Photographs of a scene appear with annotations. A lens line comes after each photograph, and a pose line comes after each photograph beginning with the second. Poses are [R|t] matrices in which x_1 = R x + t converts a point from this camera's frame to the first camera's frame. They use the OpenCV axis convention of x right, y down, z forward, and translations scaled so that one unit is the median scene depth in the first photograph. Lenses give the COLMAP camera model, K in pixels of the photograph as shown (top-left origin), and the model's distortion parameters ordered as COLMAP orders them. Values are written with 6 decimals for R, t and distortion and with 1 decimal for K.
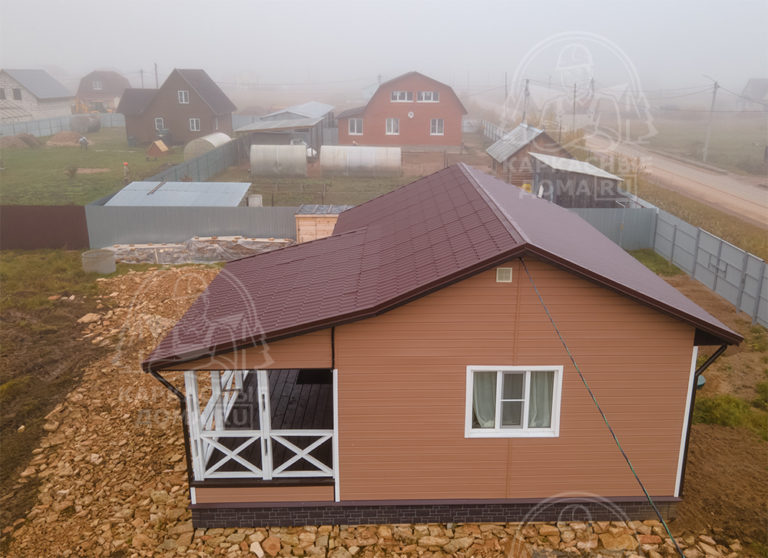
lens RADIAL K [[678.7, 0, 384.0], [0, 678.7, 279.0], [0, 0, 1]] dist [0.058006, -0.000259]
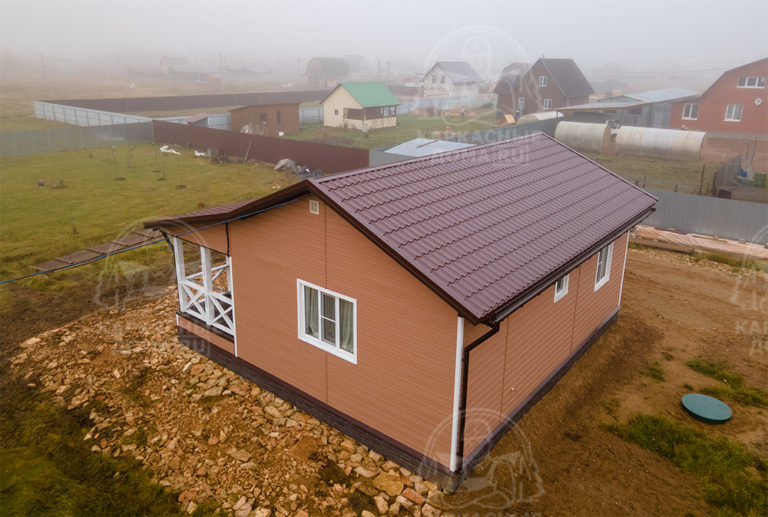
lens RADIAL K [[556.8, 0, 383.8], [0, 556.8, 228.6], [0, 0, 1]] dist [0.039371, 0.002842]
pose [[0.743829, 0.188968, -0.641100, 0.822617], [-0.198074, 0.978435, 0.058585, -0.045202], [0.638346, 0.083408, 0.765218, 0.321476]]
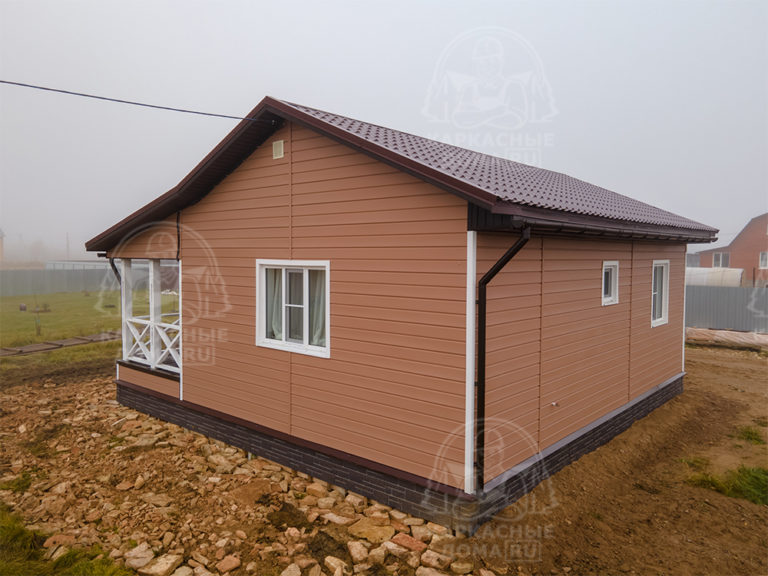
lens RADIAL K [[565.6, 0, 384.0], [0, 565.6, 288.0], [0, 0, 1]] dist [0.046932, 0.002950]
pose [[0.722839, 0.030794, -0.690330, 0.744273], [-0.197638, 0.966487, -0.163833, 0.246621], [0.662151, 0.254861, 0.704700, 0.564679]]
